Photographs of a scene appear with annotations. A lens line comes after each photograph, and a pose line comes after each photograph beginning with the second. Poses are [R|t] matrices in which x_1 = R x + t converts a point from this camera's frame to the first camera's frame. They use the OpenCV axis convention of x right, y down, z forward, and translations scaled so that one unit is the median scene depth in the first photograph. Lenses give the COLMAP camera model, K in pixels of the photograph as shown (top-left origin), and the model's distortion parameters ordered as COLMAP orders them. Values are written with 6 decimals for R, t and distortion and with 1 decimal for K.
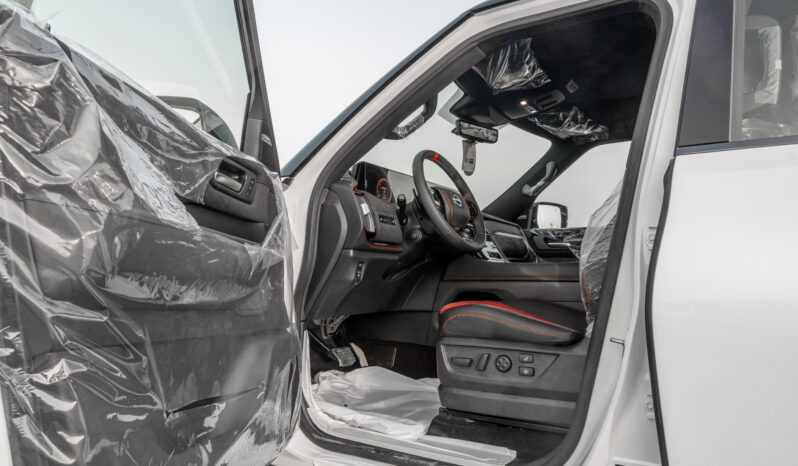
lens RADIAL K [[547.2, 0, 399.0], [0, 547.2, 233.0], [0, 0, 1]] dist [-0.002637, 0.001046]
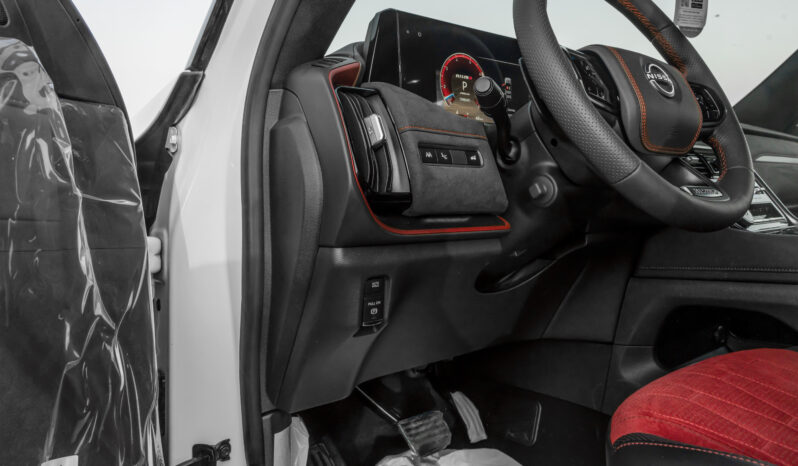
lens RADIAL K [[547.2, 0, 399.0], [0, 547.2, 233.0], [0, 0, 1]] dist [-0.002637, 0.001046]
pose [[0.933612, -0.041245, -0.355904, 0.071192], [0.080452, 0.992118, 0.096070, -0.009331], [0.349136, -0.118326, 0.929571, 0.609687]]
